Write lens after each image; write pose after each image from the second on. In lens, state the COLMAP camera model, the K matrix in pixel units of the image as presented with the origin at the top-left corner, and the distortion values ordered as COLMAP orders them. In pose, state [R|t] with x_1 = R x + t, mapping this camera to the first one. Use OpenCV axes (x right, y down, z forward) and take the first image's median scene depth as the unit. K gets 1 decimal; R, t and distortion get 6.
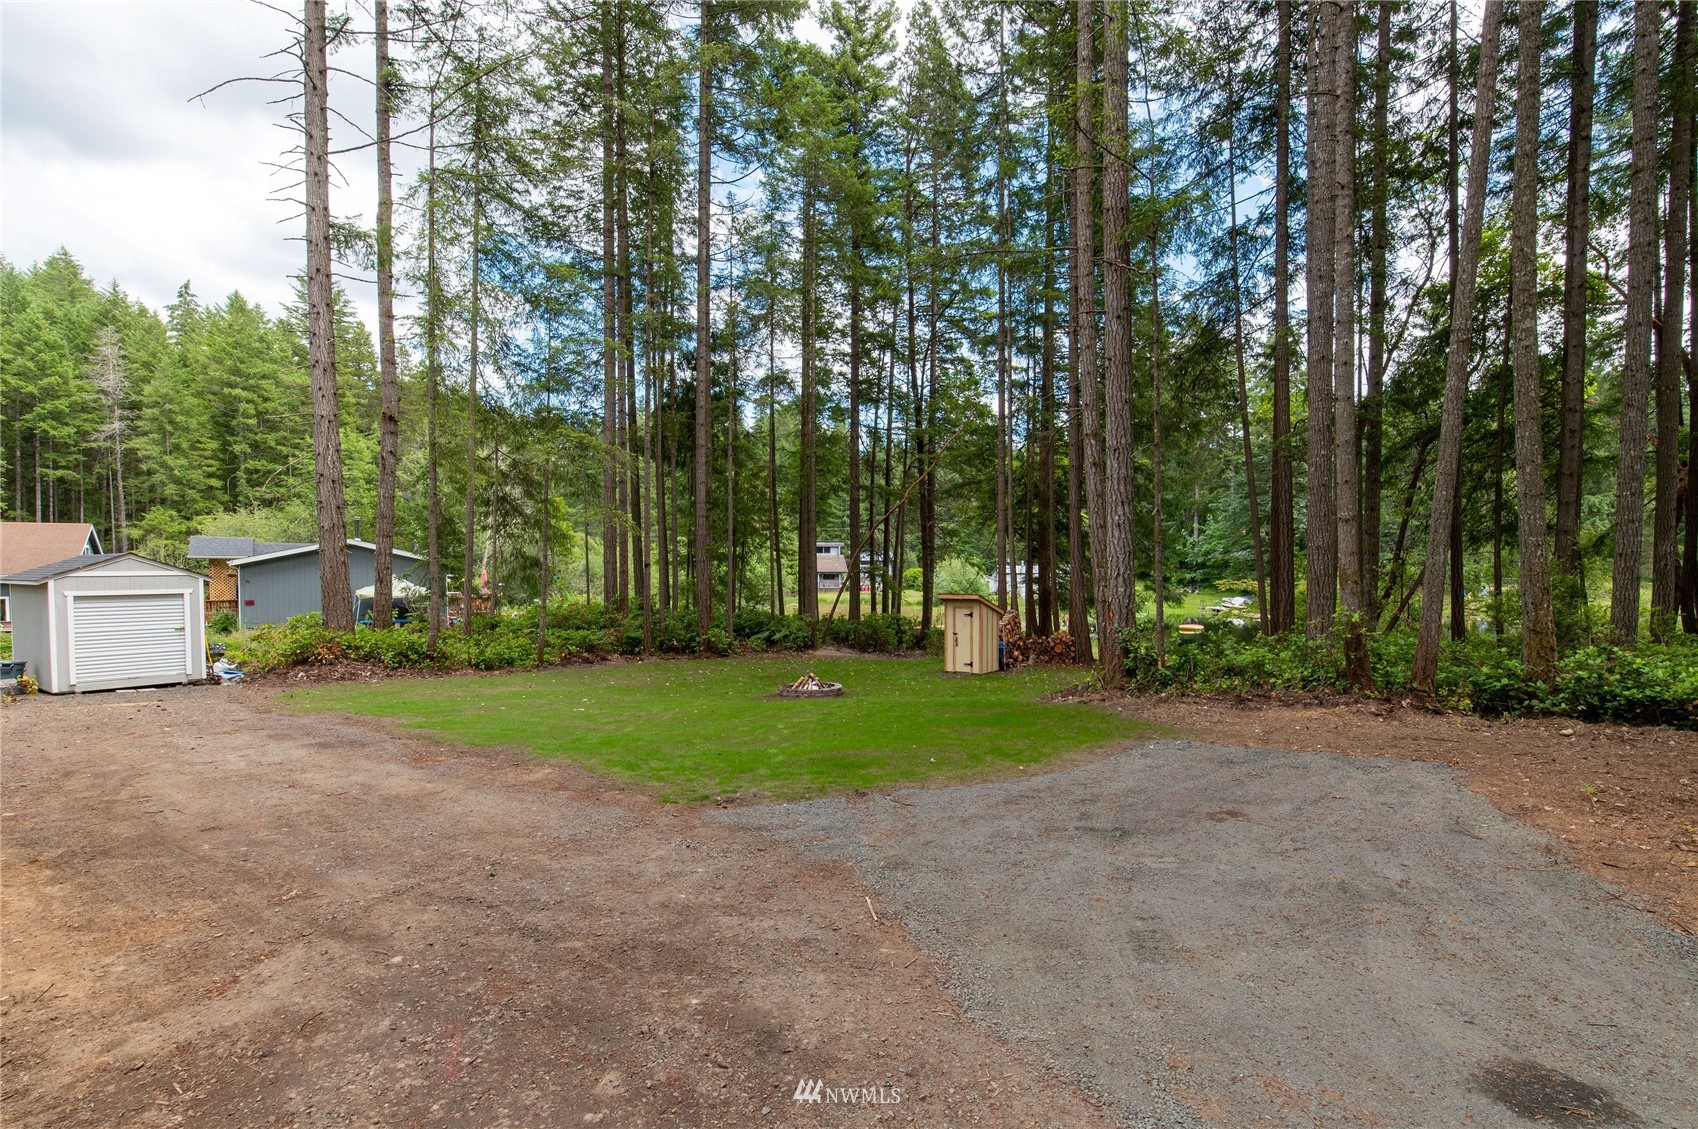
lens RADIAL K [[751.3, 0, 849.0], [0, 751.3, 564.5], [0, 0, 1]] dist [0.005351, 0.000557]
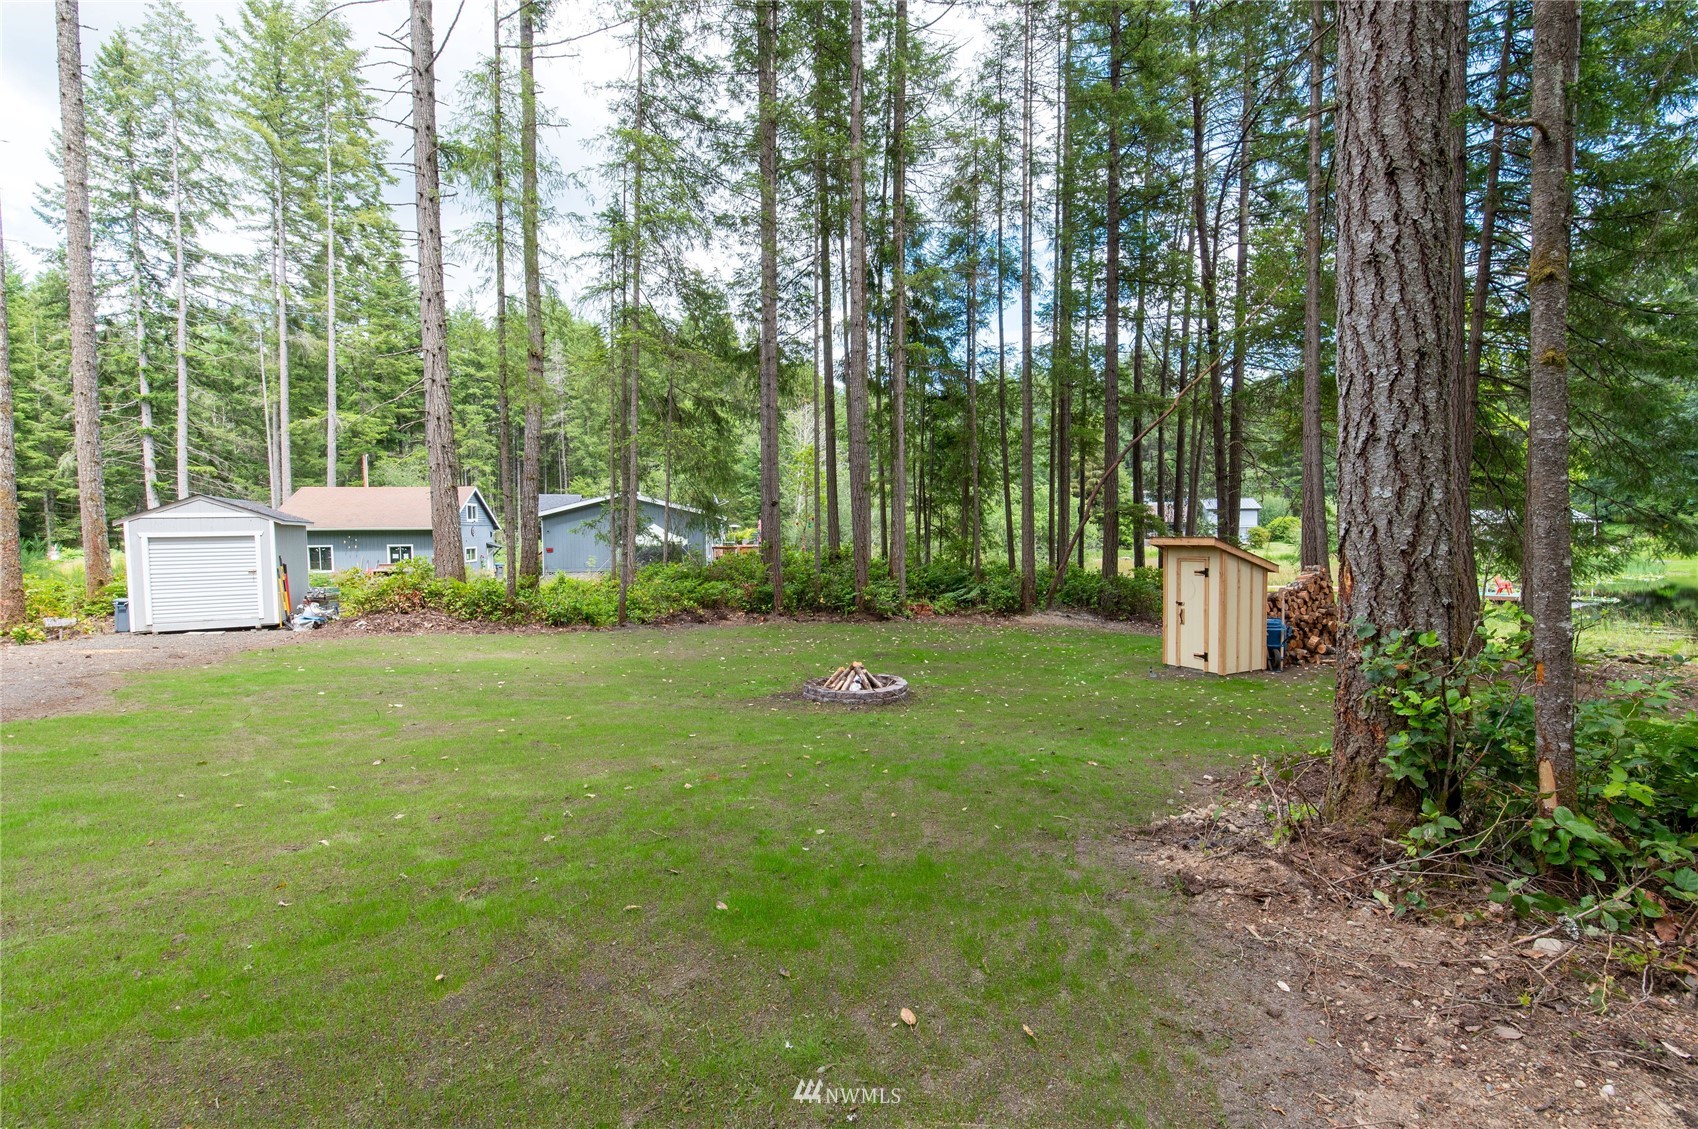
lens RADIAL K [[730.6, 0, 851.7], [0, 730.6, 544.7], [0, 0, 1]] dist [0.000346, -0.000216]
pose [[0.896203, 0.002034, -0.443639, 0.161203], [0.013711, 0.999385, 0.032280, 0.021871], [0.443432, -0.035012, 0.895624, 0.352624]]
